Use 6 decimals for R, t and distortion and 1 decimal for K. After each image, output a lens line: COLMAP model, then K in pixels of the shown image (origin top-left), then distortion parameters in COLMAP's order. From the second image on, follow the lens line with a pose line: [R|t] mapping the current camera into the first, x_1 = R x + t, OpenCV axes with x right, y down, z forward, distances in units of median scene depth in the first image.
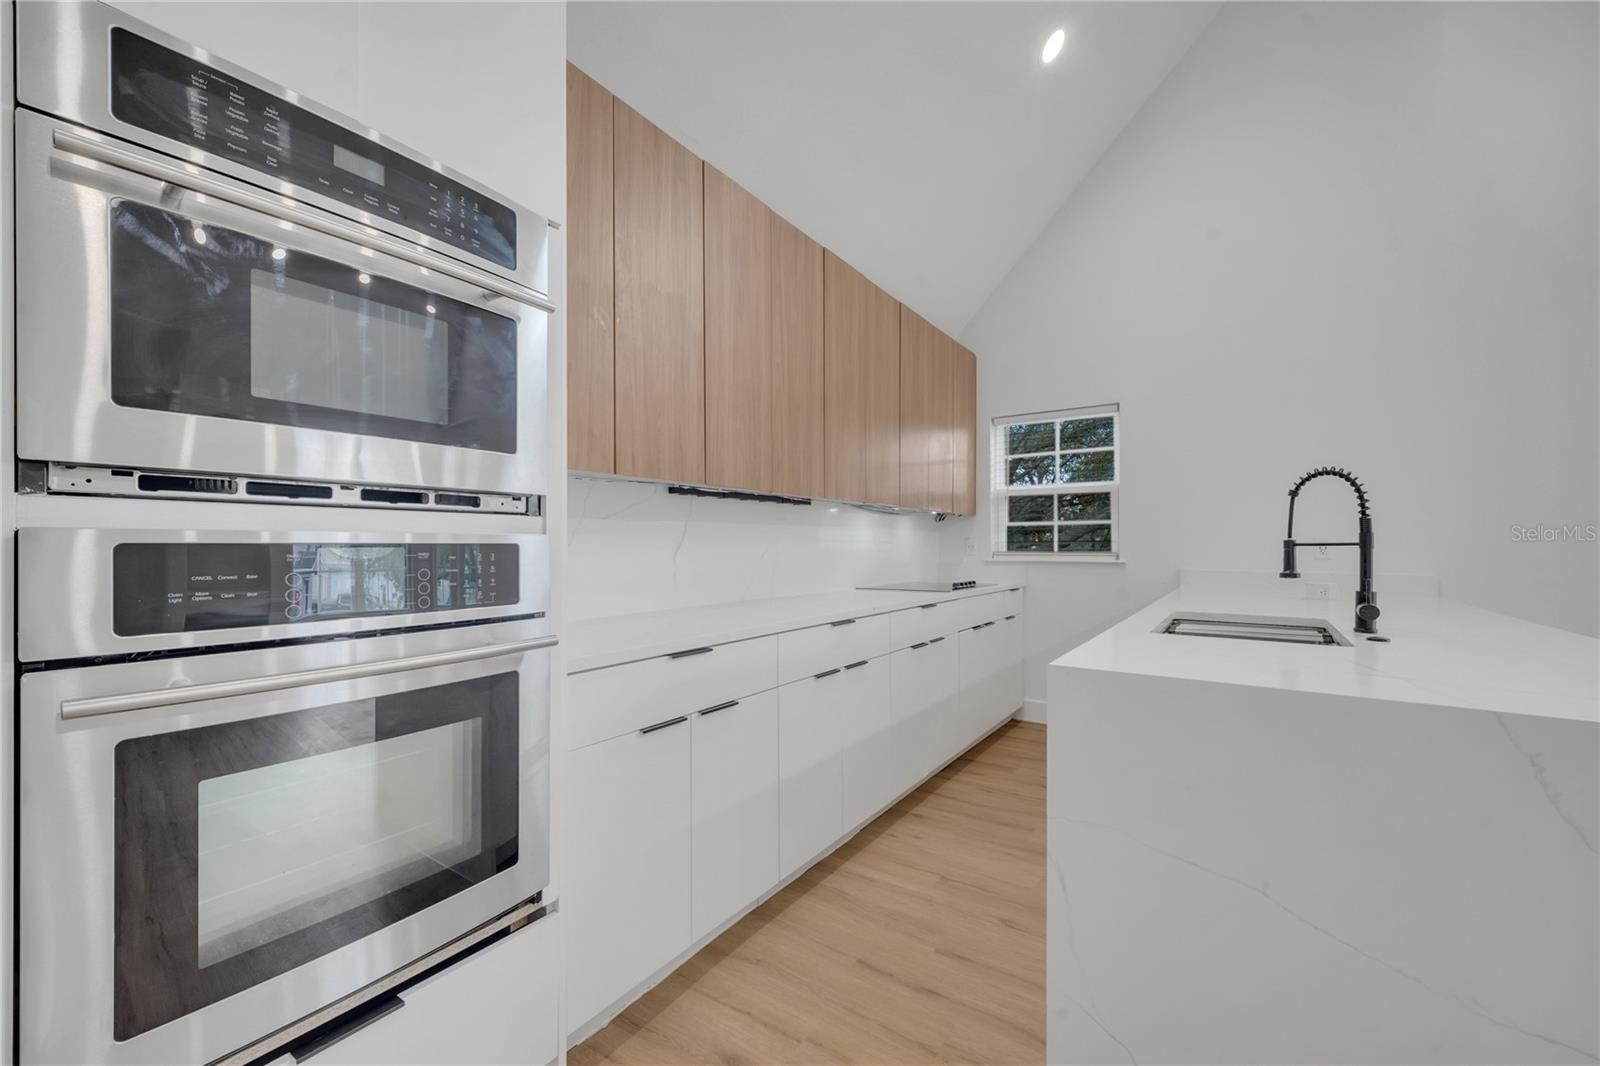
lens RADIAL K [[647.0, 0, 794.9], [0, 647.0, 544.9], [0, 0, 1]] dist [-0.001114, -0.000375]
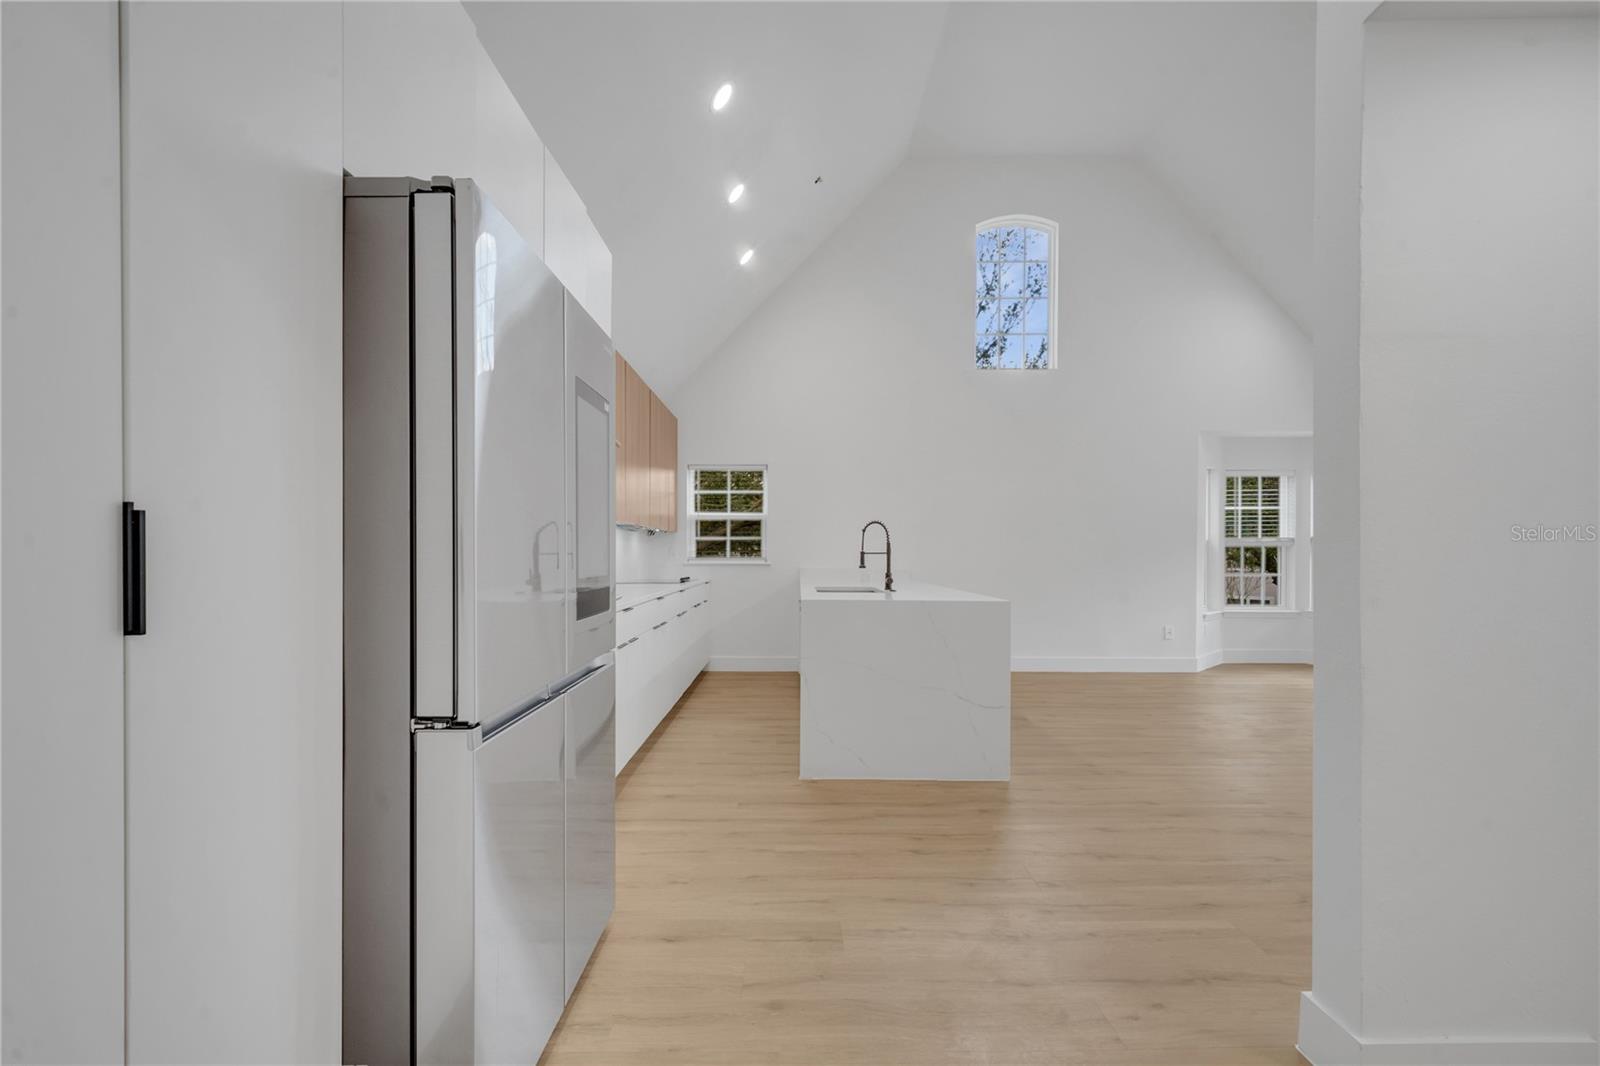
lens RADIAL K [[638.9, 0, 787.6], [0, 638.9, 556.0], [0, 0, 1]] dist [0.001954, -0.000220]
pose [[0.831933, -0.000358, 0.554875, -0.754447], [-0.003086, 0.999981, 0.005272, -0.002295], [-0.554867, -0.006098, 0.831917, -0.775934]]
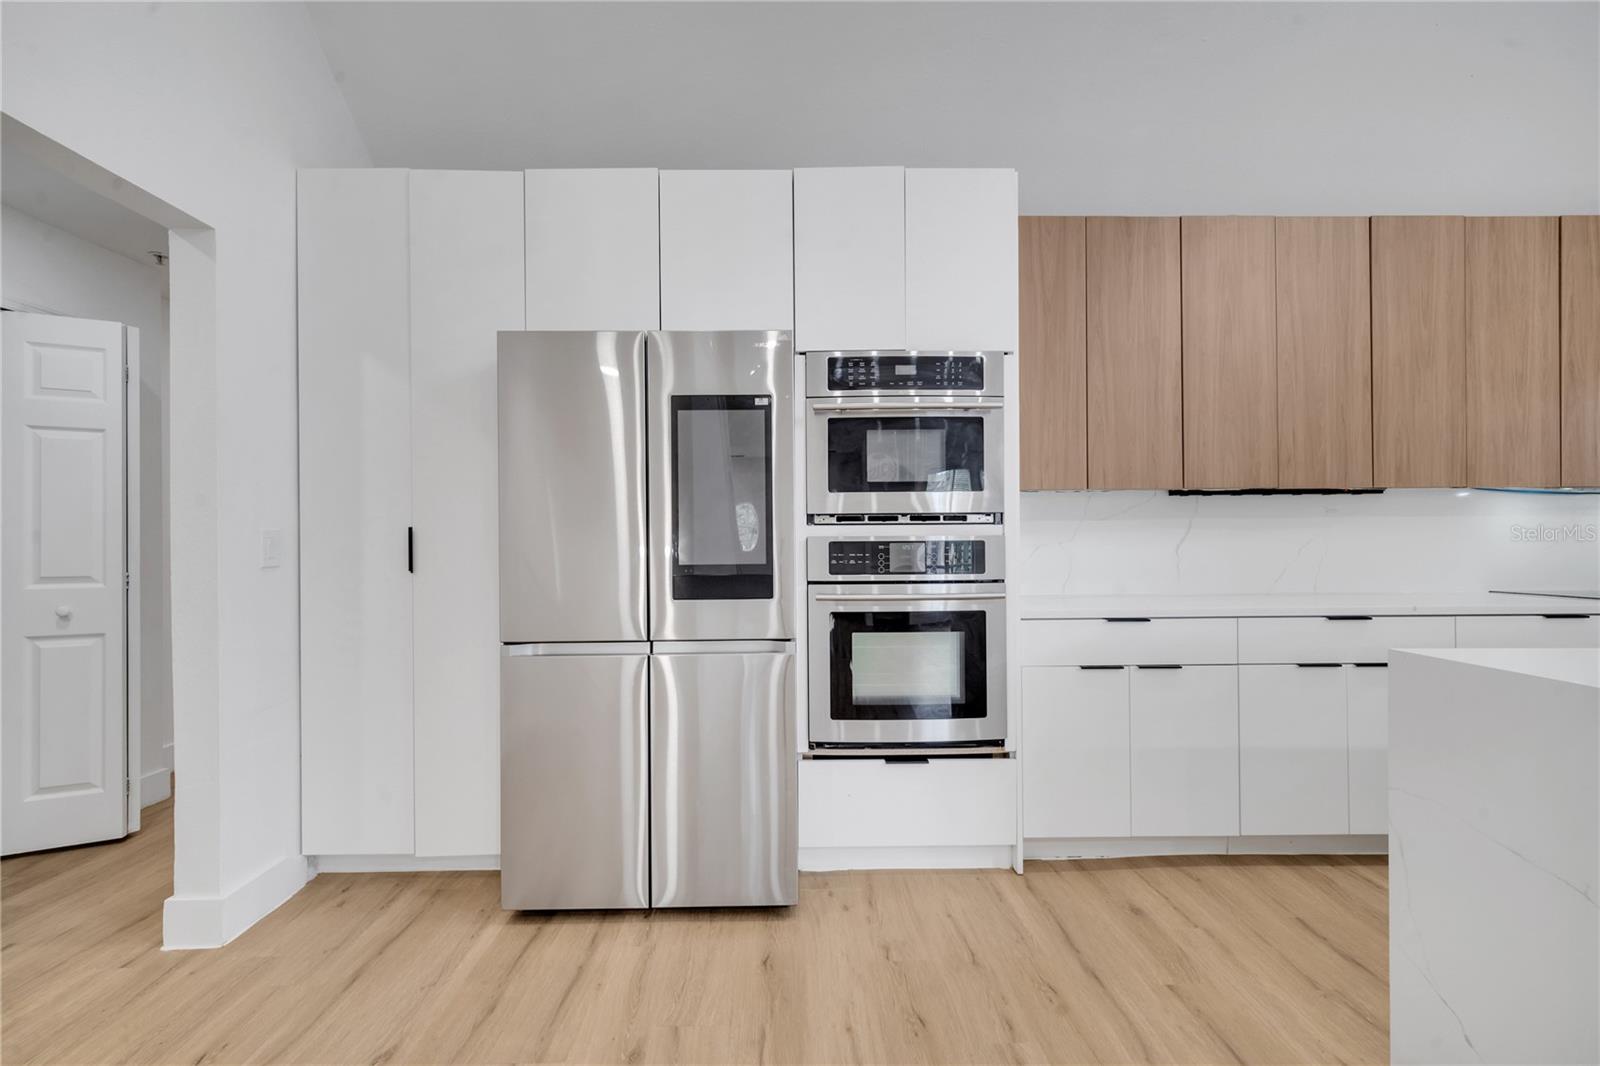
lens RADIAL K [[651.0, 0, 793.8], [0, 651.0, 538.7], [0, 0, 1]] dist [0.002684, -0.000406]
pose [[0.572059, -0.009042, -0.820163, 0.513337], [0.007692, 0.999954, -0.005659, -0.000255], [0.820177, -0.003072, 0.572102, -0.325204]]
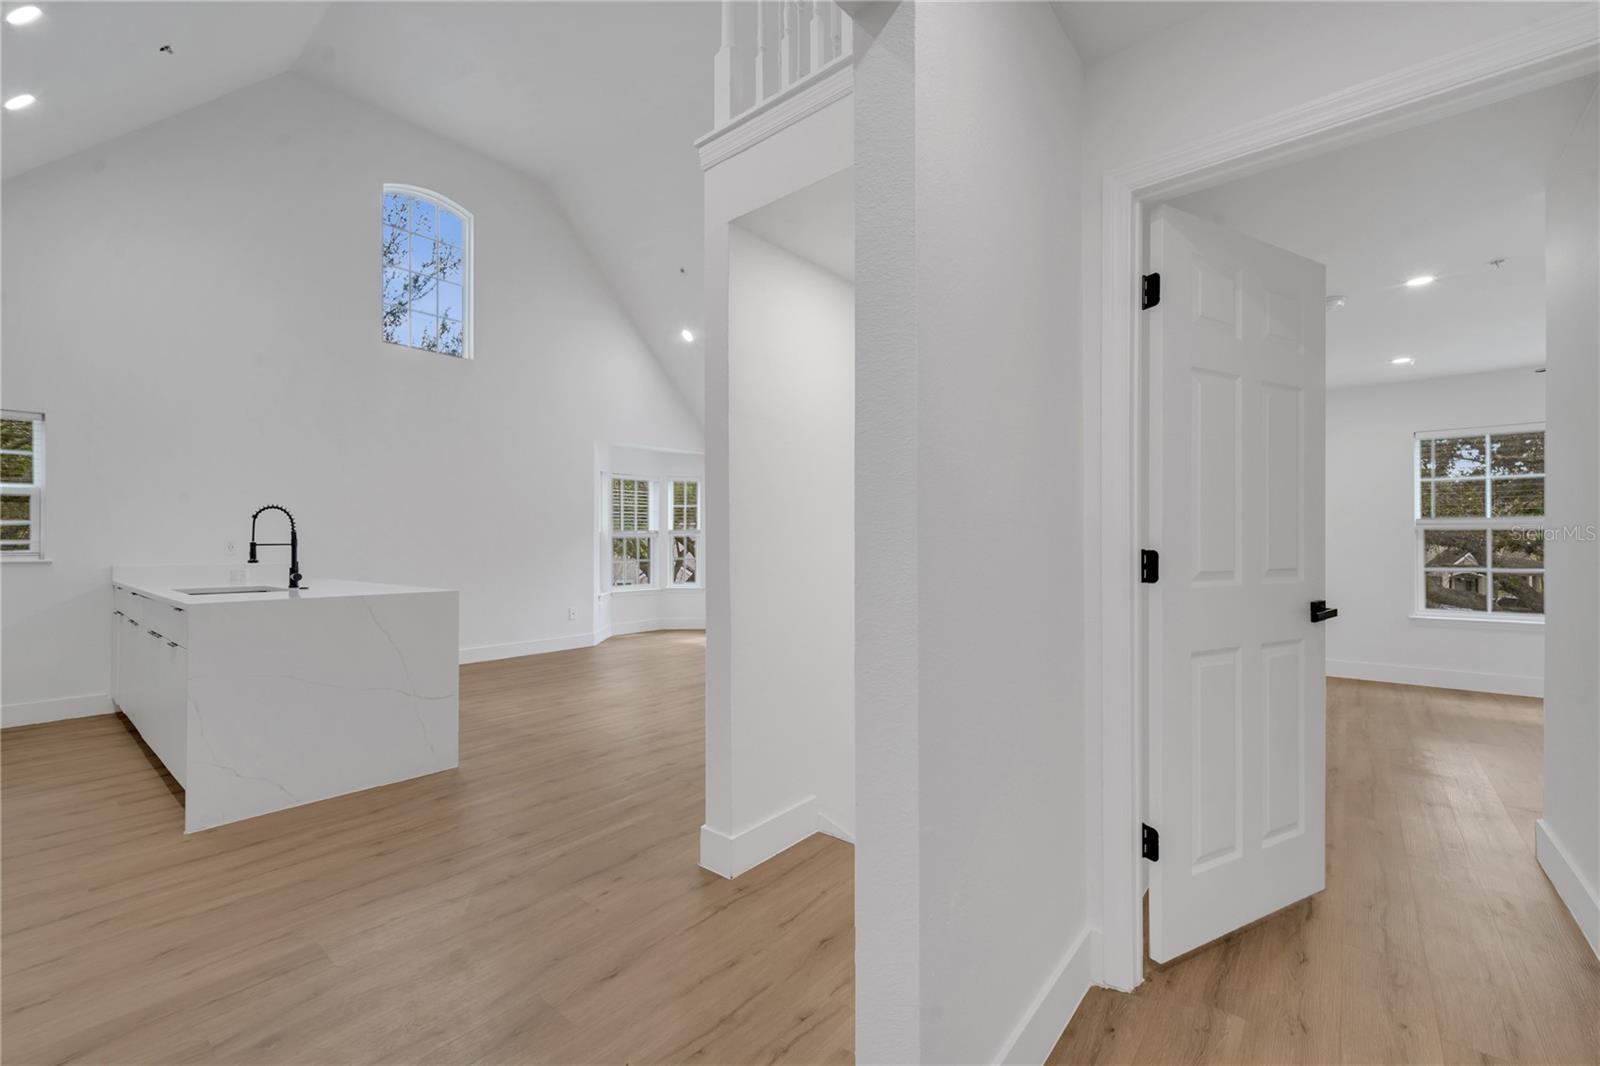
lens RADIAL K [[672.0, 0, 778.4], [0, 672.0, 538.5], [0, 0, 1]] dist [0.001827, 0.000051]
pose [[0.116966, 0.007005, 0.993111, -1.051756], [0.001723, 0.999972, -0.007256, -0.001903], [-0.993134, 0.002560, 0.116950, -0.772432]]
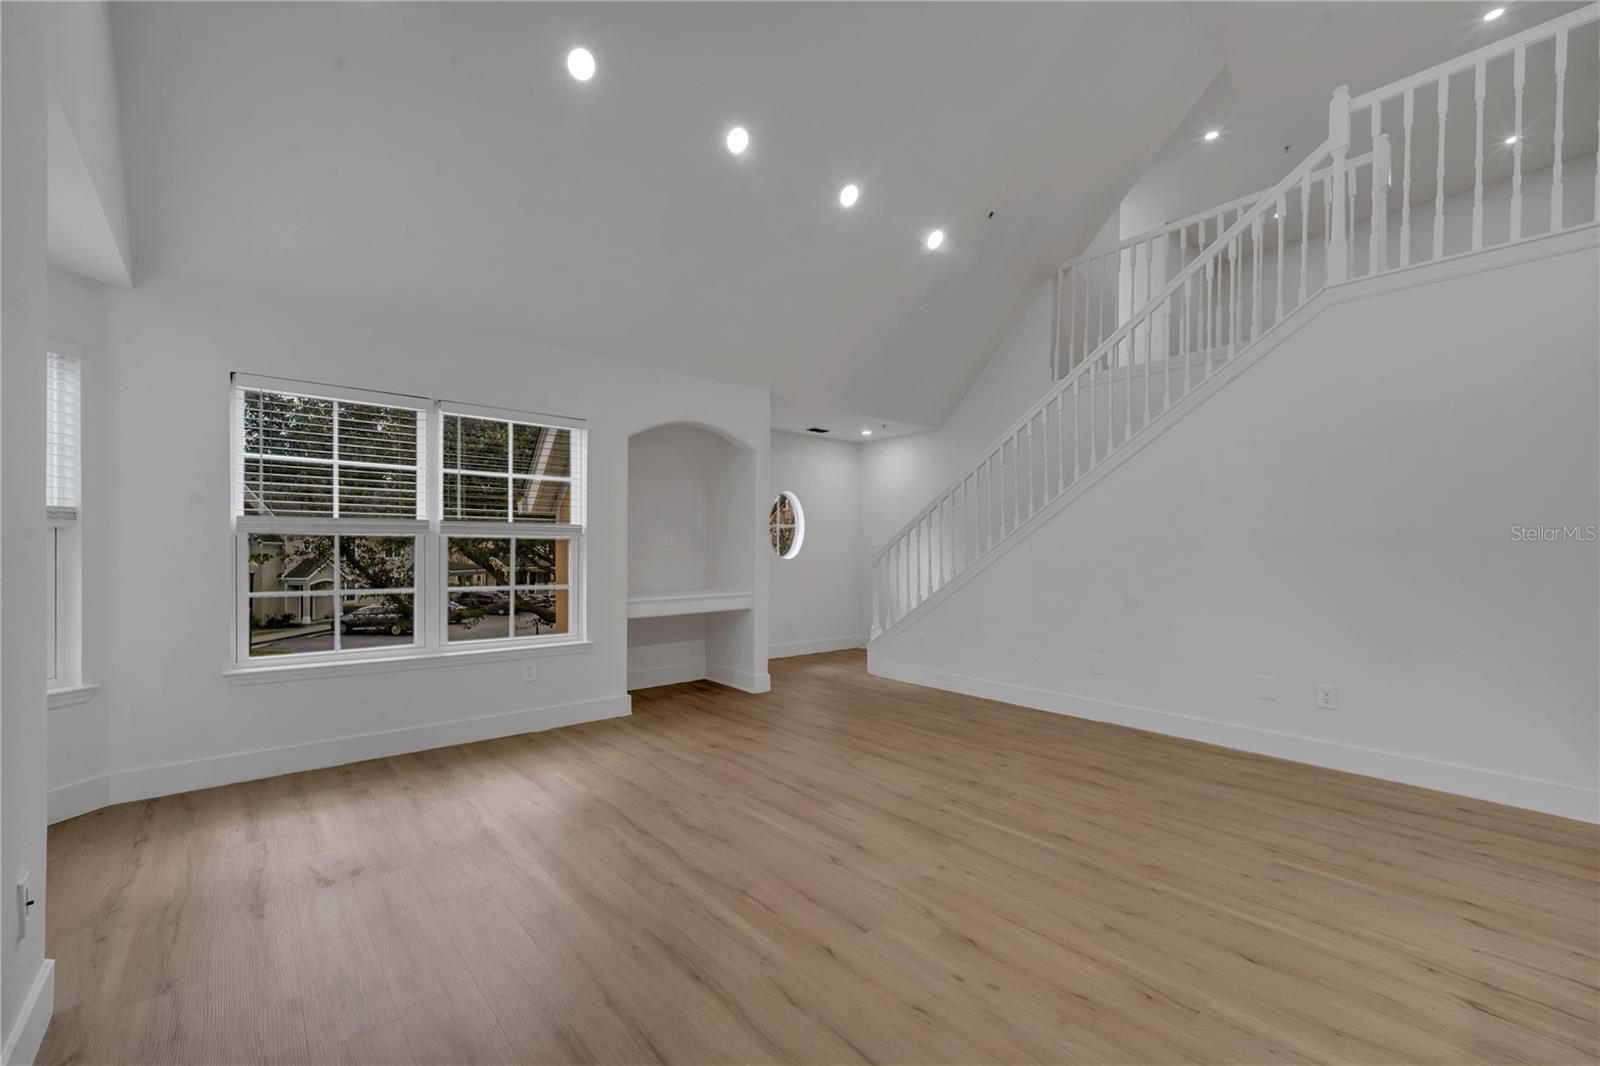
lens RADIAL K [[656.4, 0, 797.8], [0, 656.4, 559.3], [0, 0, 1]] dist [0.001684, 0.000140]
pose [[-0.964924, -0.006594, 0.262447, 1.759982], [-0.003353, 0.999913, 0.012796, -0.008747], [-0.262508, 0.011468, -0.964862, 1.464909]]
